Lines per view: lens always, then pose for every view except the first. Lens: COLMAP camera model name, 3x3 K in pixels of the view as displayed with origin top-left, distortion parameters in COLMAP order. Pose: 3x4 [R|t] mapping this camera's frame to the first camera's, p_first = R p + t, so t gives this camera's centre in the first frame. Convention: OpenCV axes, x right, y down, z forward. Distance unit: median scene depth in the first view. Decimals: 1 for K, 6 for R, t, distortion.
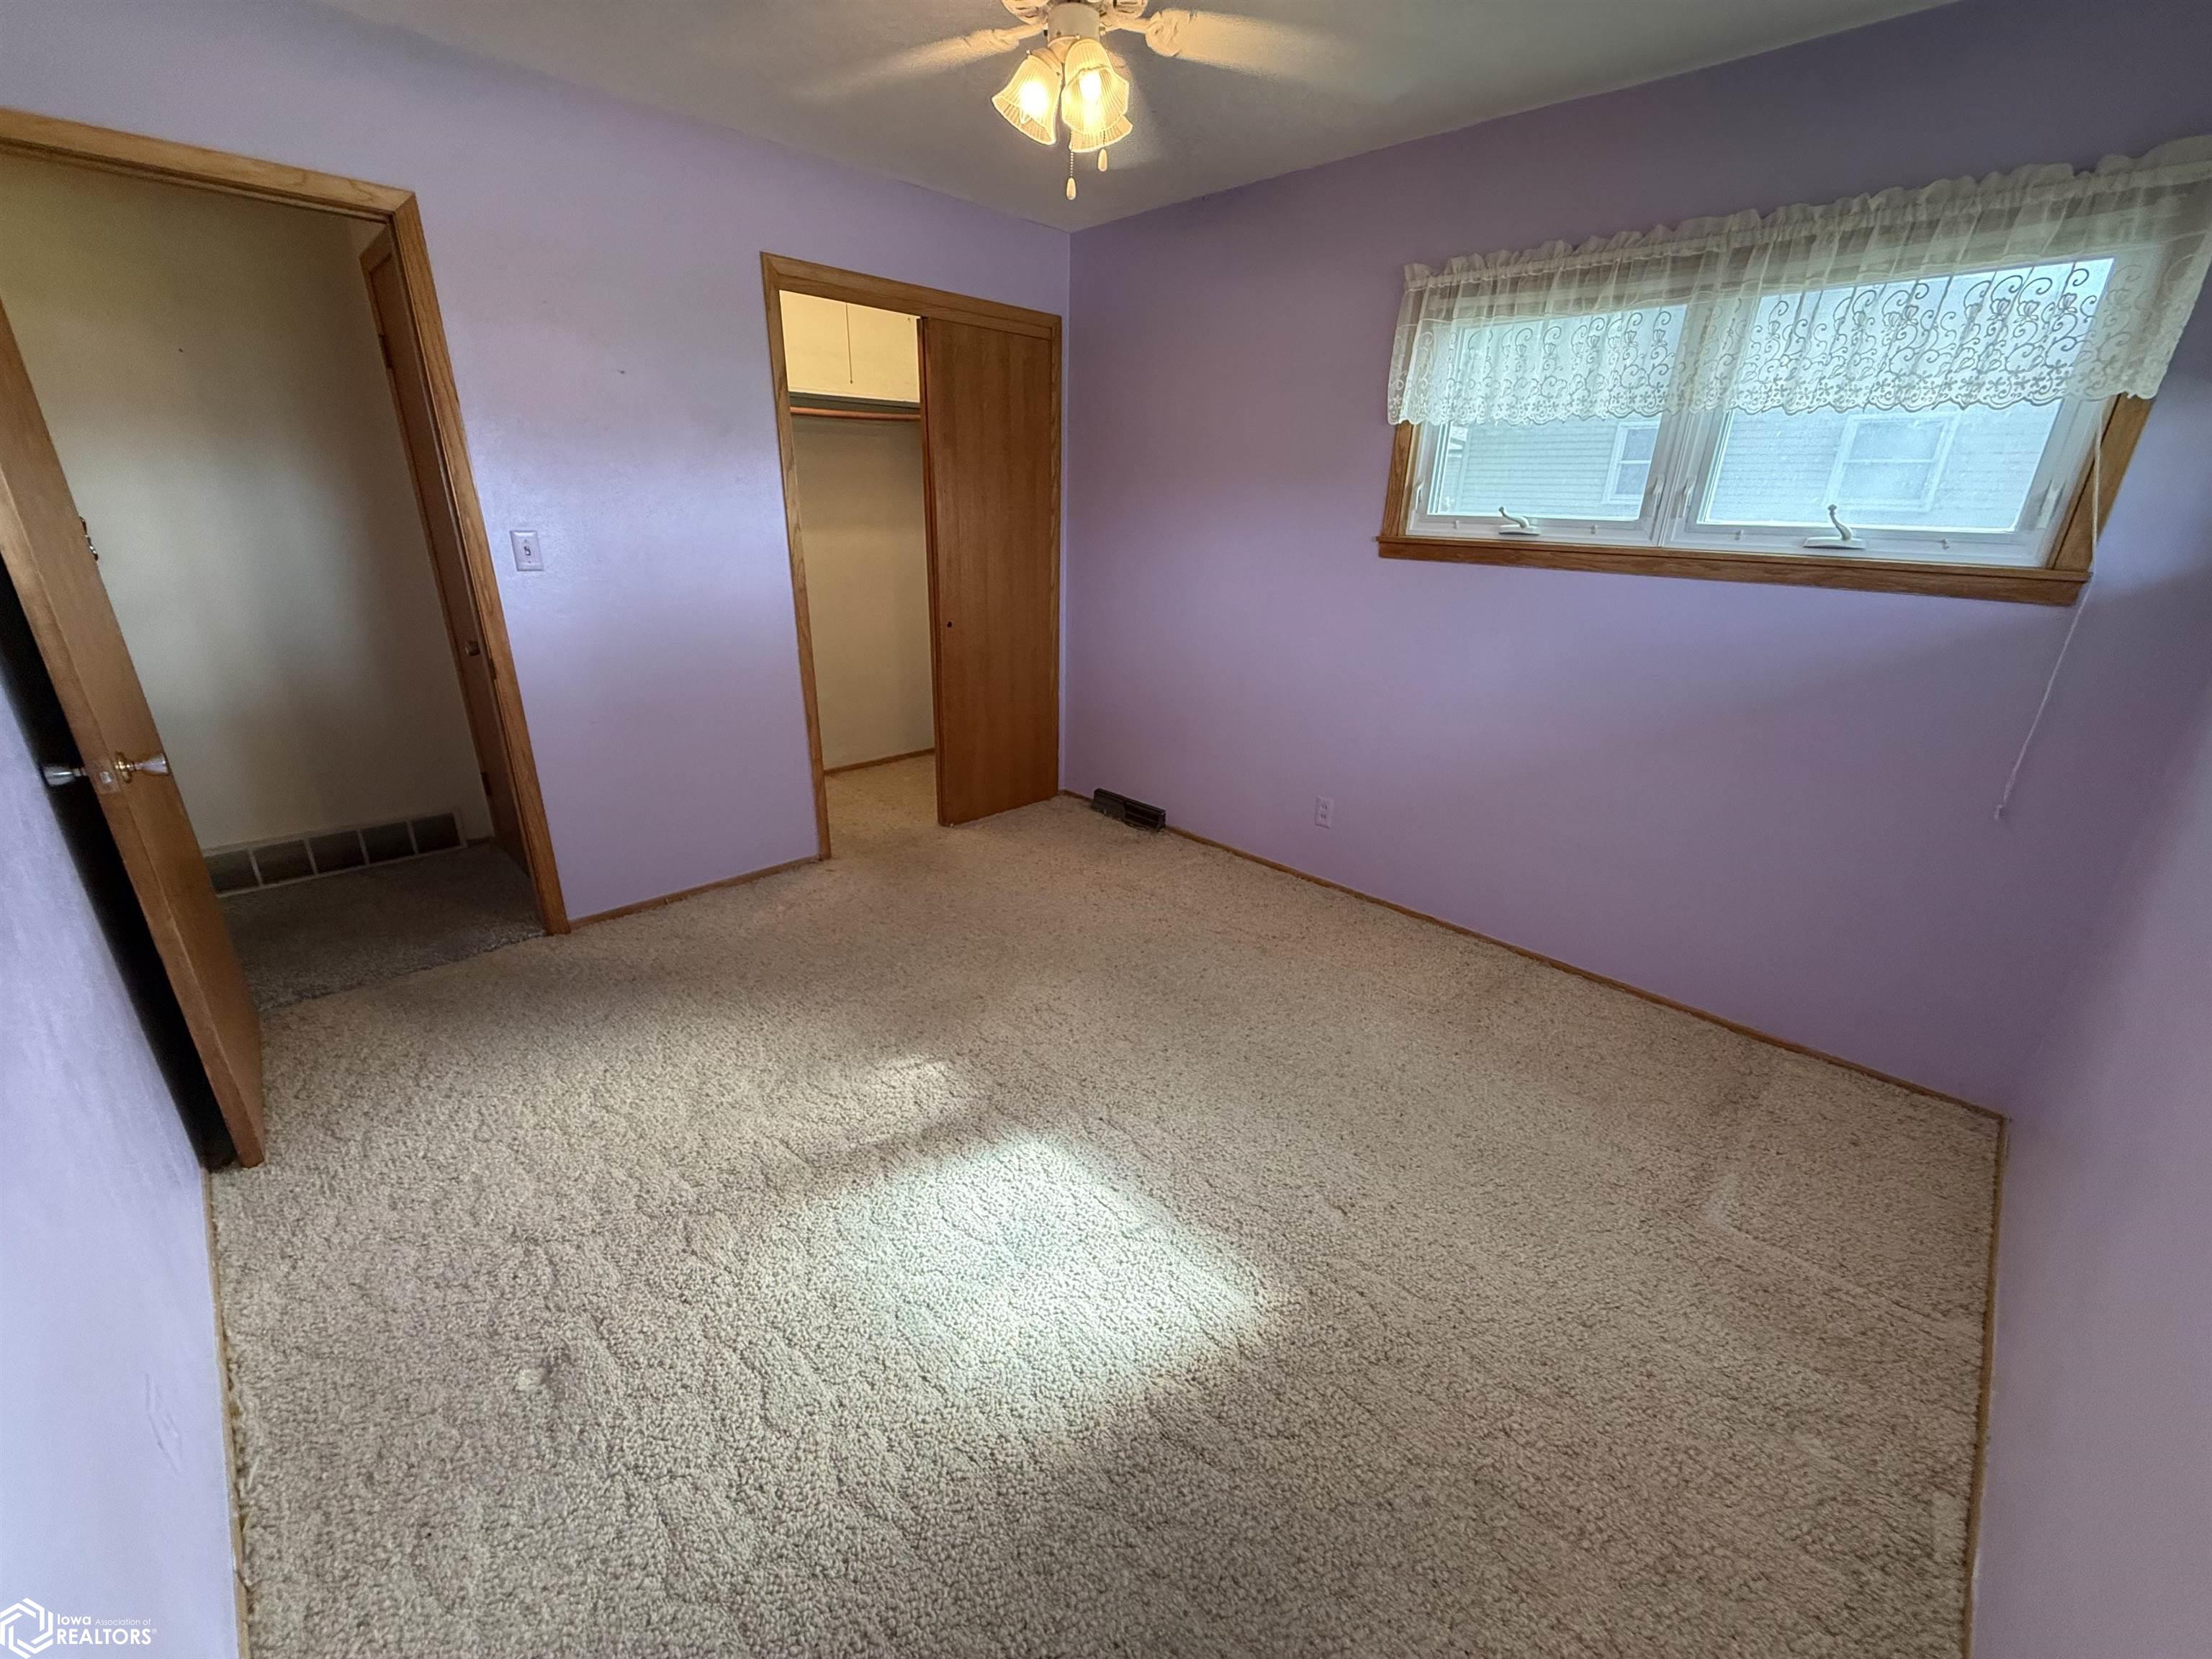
lens RADIAL K [[889.8, 0, 1097.9], [0, 889.8, 820.2], [0, 0, 1]] dist [0.017081, -0.000208]
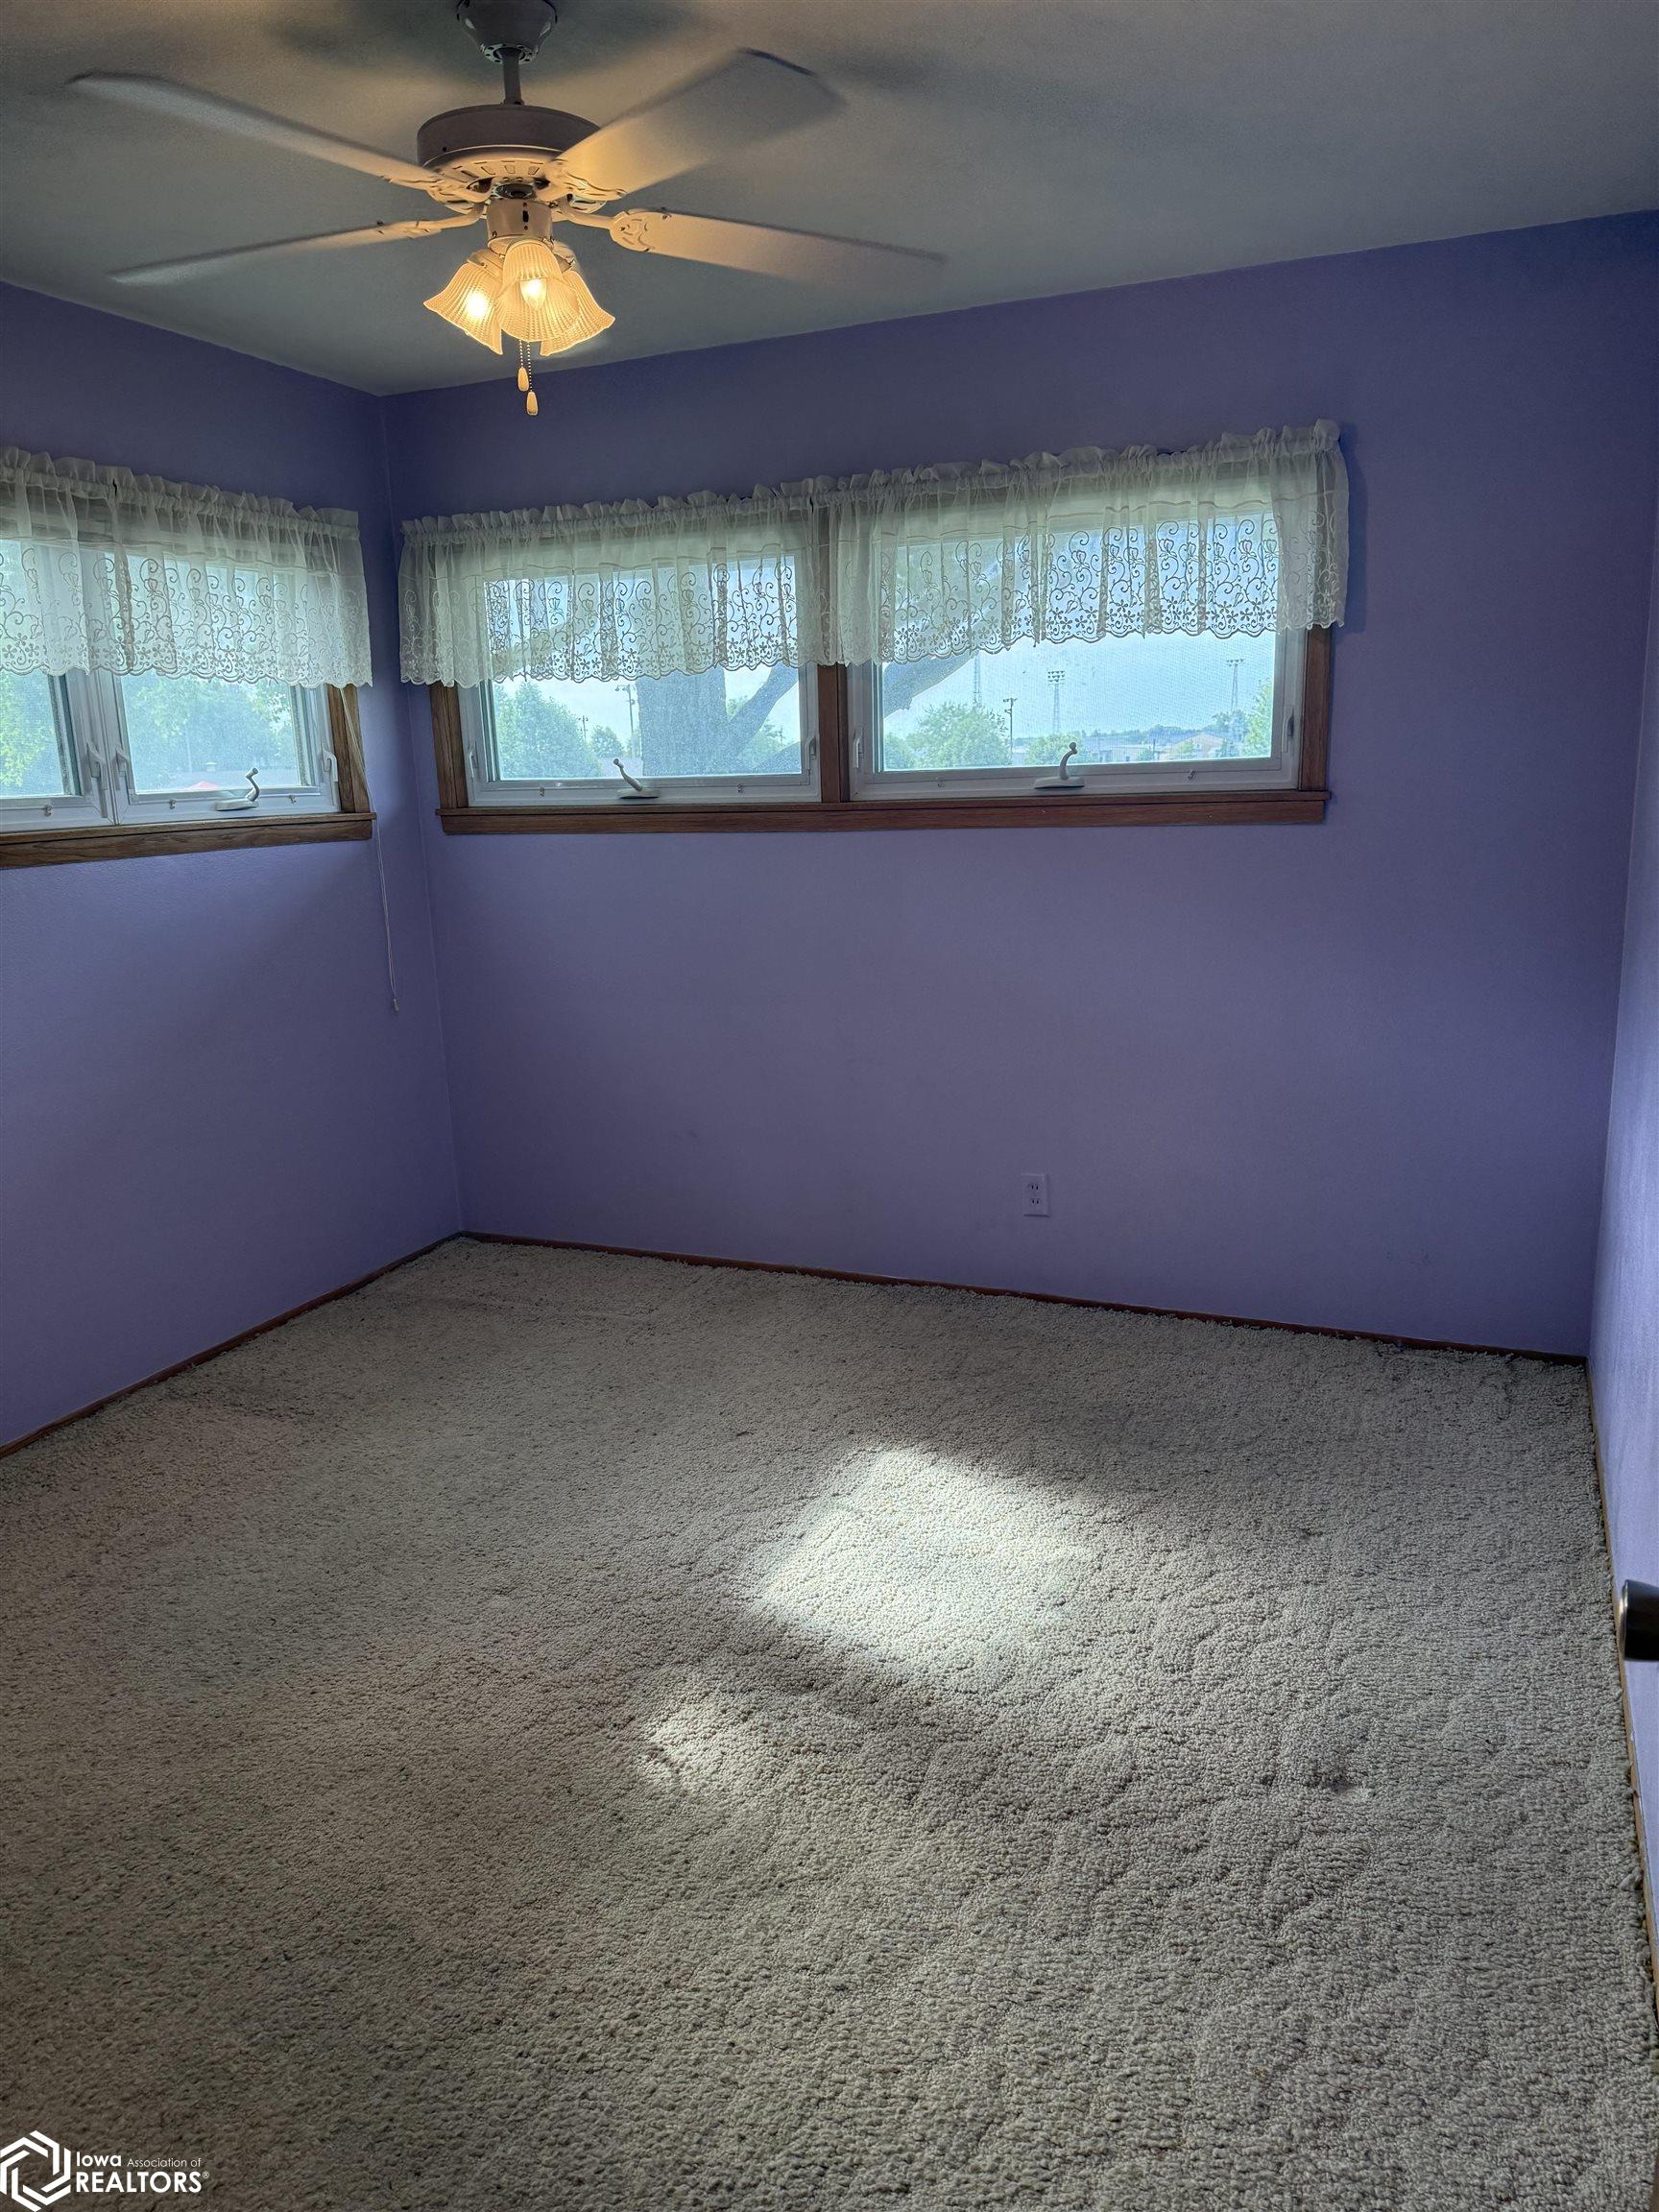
lens RADIAL K [[1564.0, 0, 827.2], [0, 1564.0, 1114.9], [0, 0, 1]] dist [0.049603, -0.035063]
pose [[-0.377586, -0.221794, 0.899019, -1.001581], [0.335336, 0.872235, 0.356027, -0.376249], [-0.863121, 0.435905, -0.254969, 0.940840]]
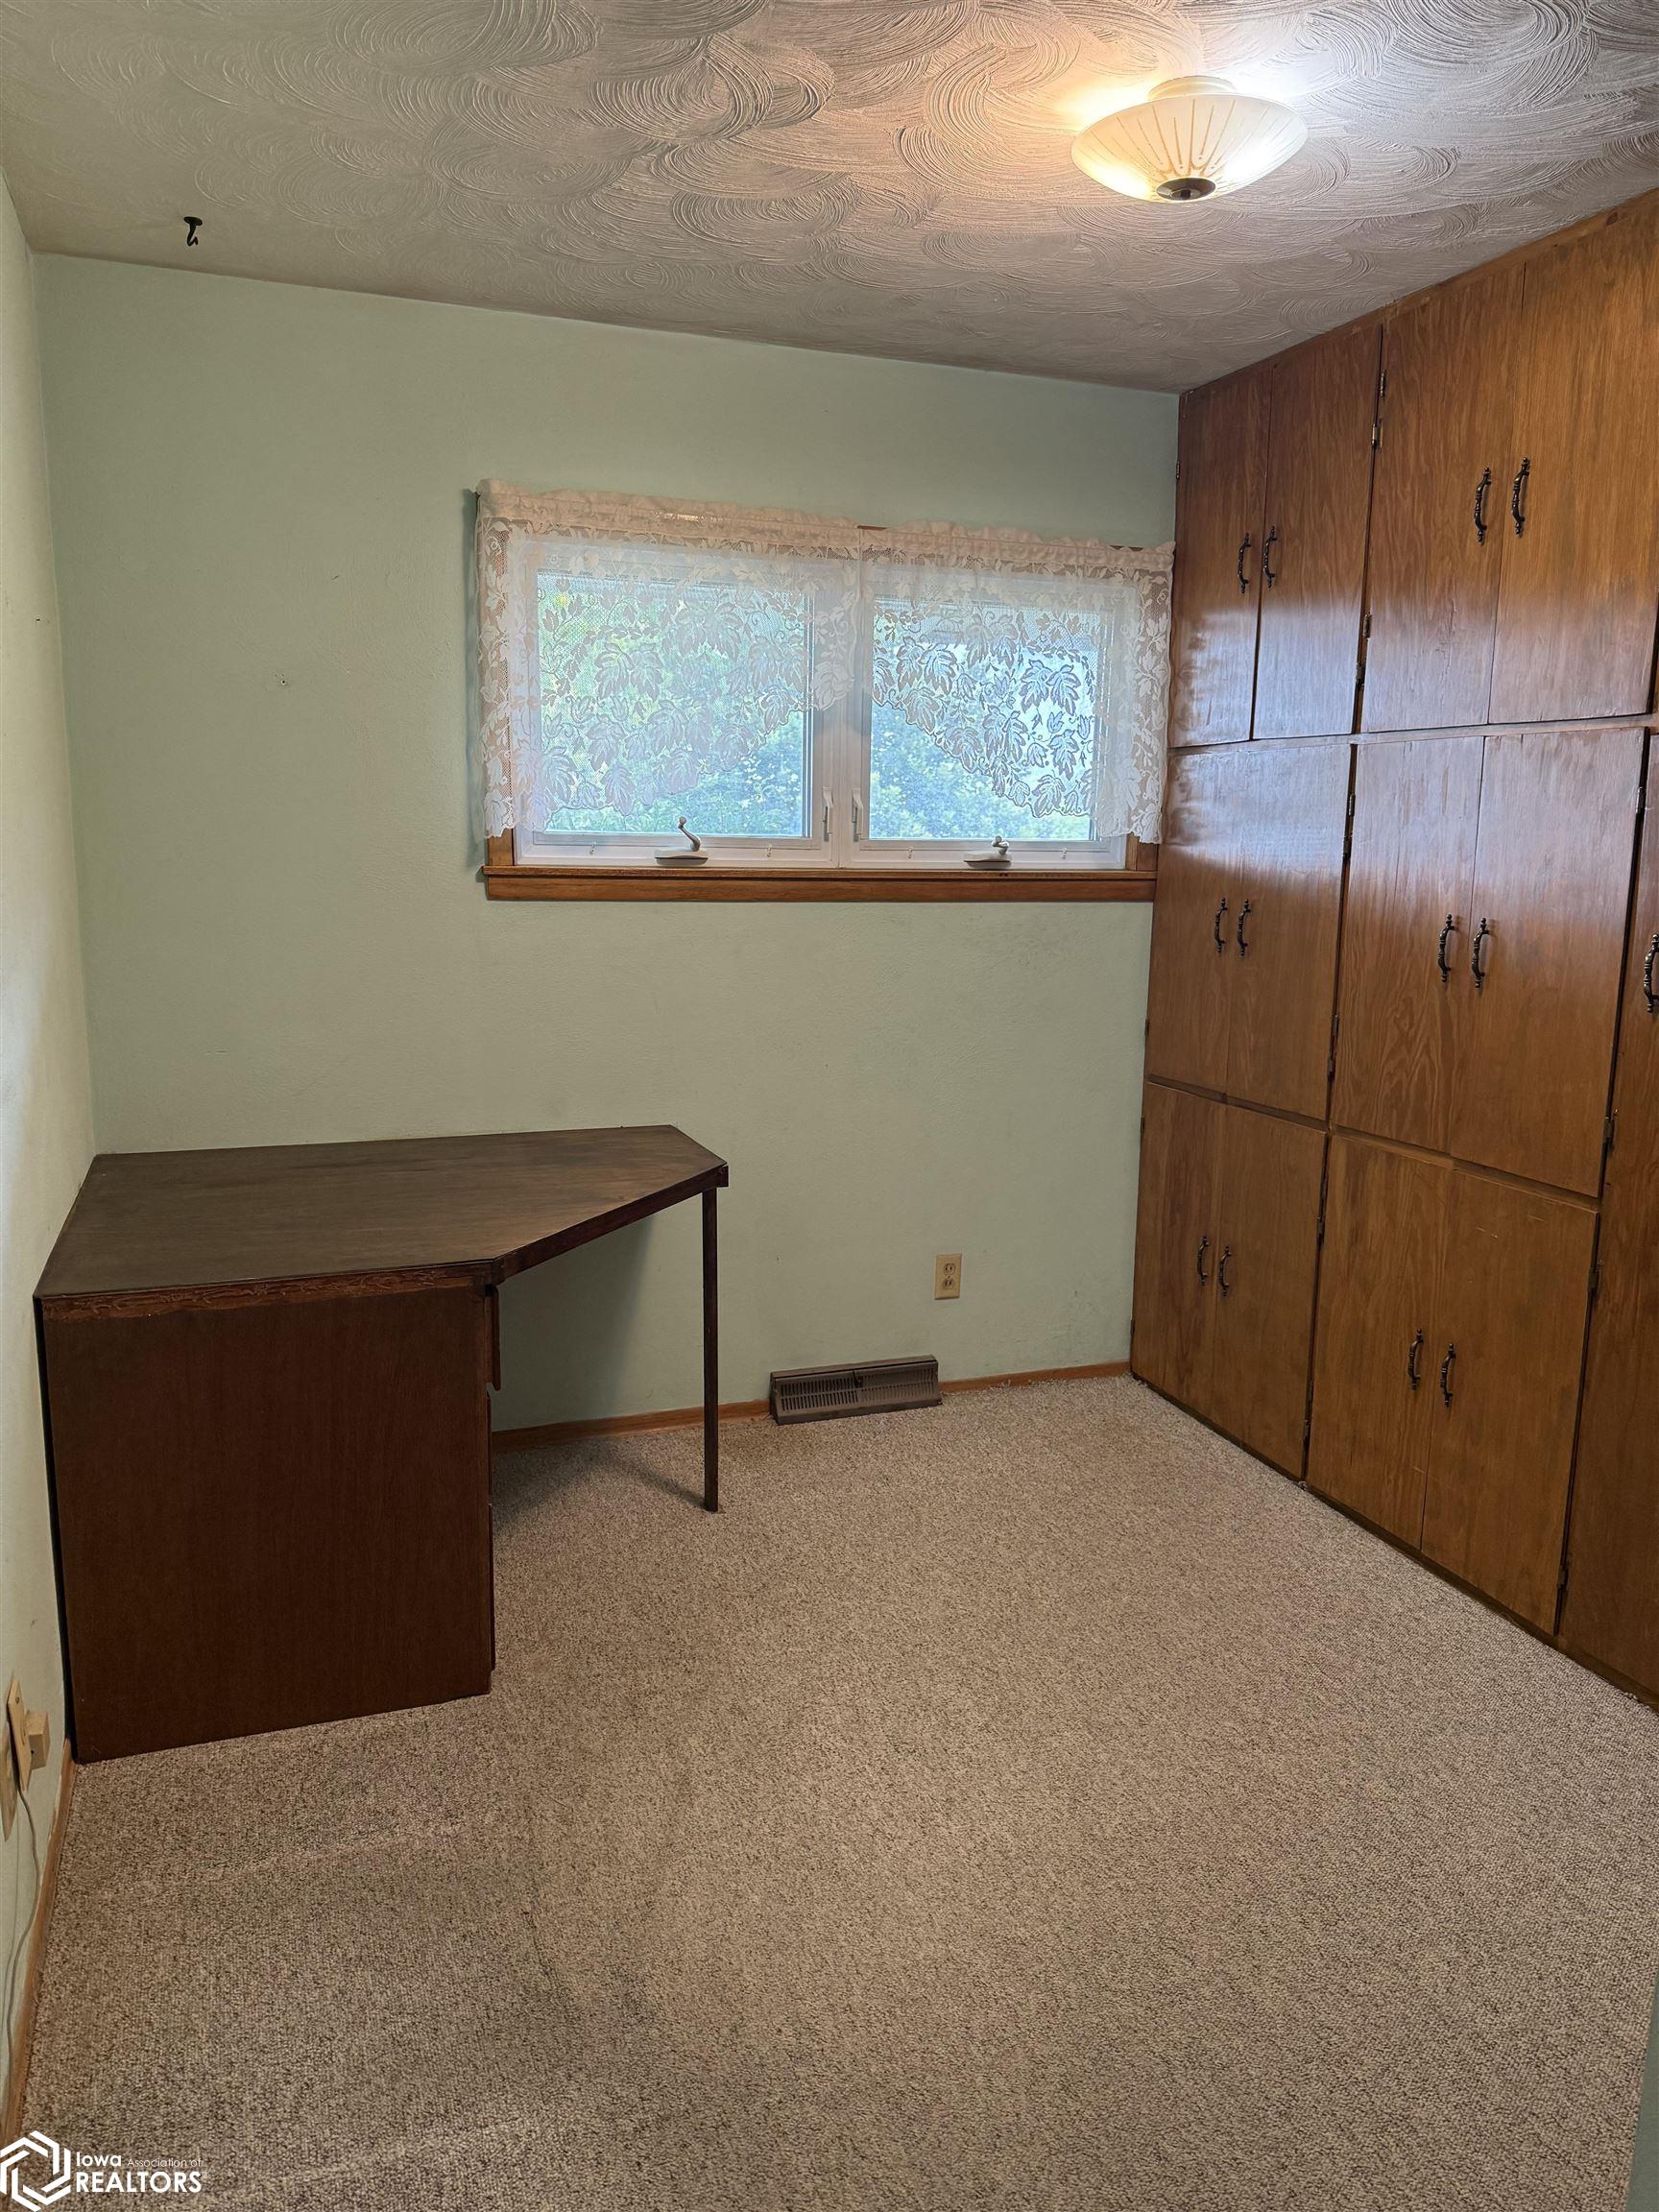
lens RADIAL K [[1564.0, 0, 824.7], [0, 1564.0, 1097.7], [0, 0, 1]] dist [0.049603, -0.035063]
pose [[0.426361, -0.176858, 0.887095, -0.636538], [0.300317, 0.952749, 0.045607, -0.184706], [-0.853245, 0.246964, 0.459328, 0.443183]]
